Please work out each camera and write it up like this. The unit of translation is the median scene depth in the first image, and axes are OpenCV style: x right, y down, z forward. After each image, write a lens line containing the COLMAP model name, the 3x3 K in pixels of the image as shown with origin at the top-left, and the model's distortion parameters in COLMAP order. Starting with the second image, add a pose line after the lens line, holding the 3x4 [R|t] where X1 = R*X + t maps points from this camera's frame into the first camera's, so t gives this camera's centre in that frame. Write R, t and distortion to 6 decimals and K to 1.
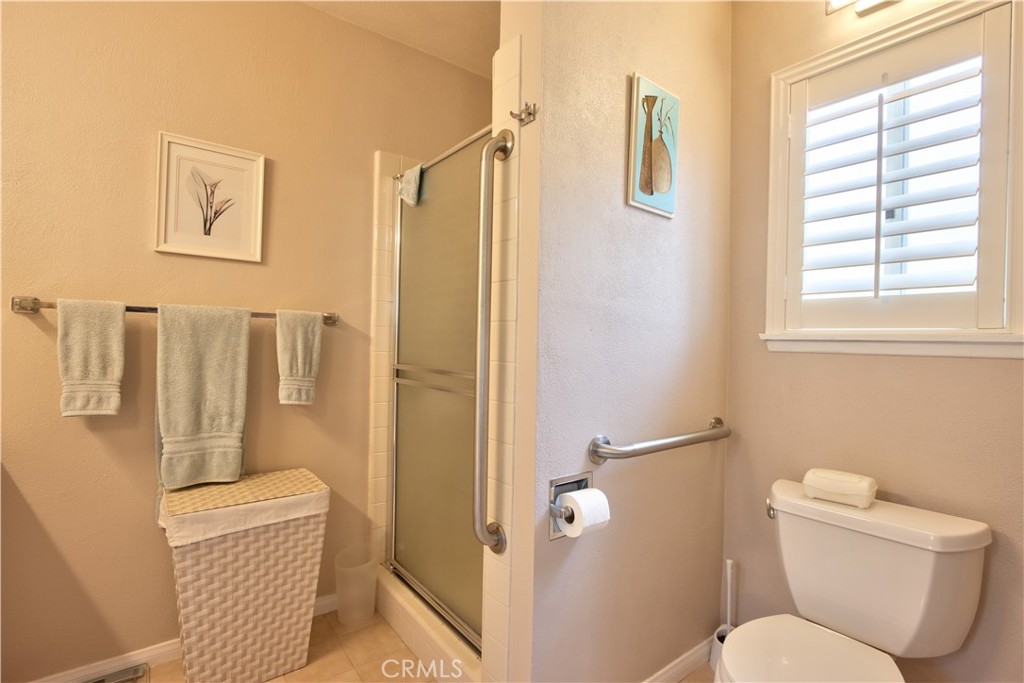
lens RADIAL K [[476.5, 0, 507.9], [0, 476.5, 343.6], [0, 0, 1]] dist [-0.016228, 0.000807]
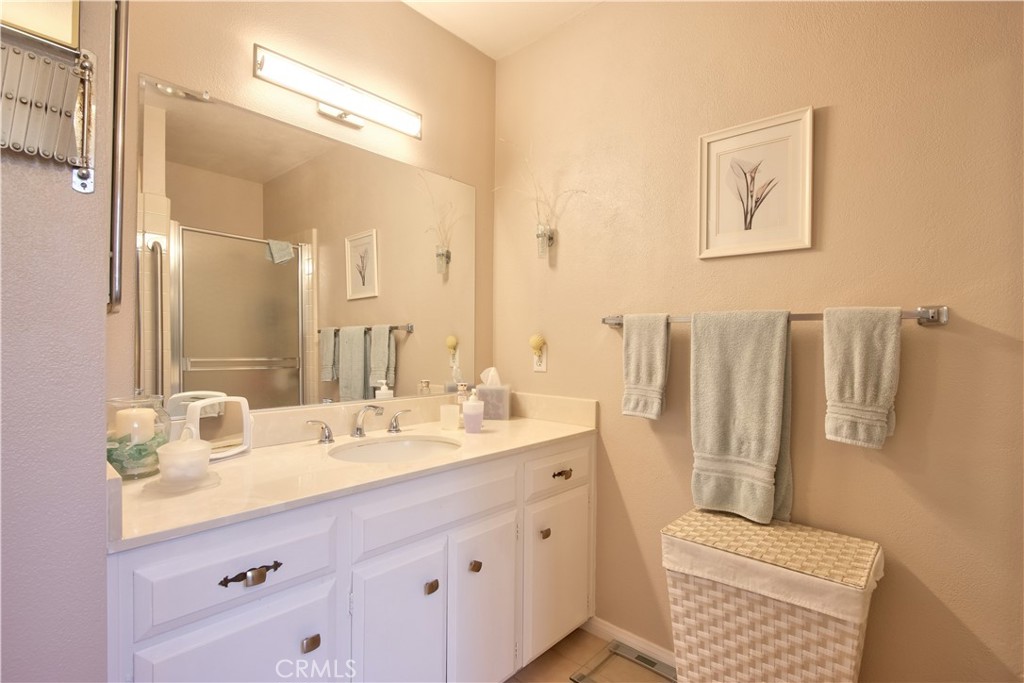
lens RADIAL K [[476.5, 0, 507.9], [0, 476.5, 343.6], [0, 0, 1]] dist [-0.016228, 0.000807]
pose [[0.178934, -0.014178, -0.983759, 0.148911], [-0.012422, 0.999784, -0.016669, 0.001282], [0.983783, 0.015203, 0.178719, 0.425984]]
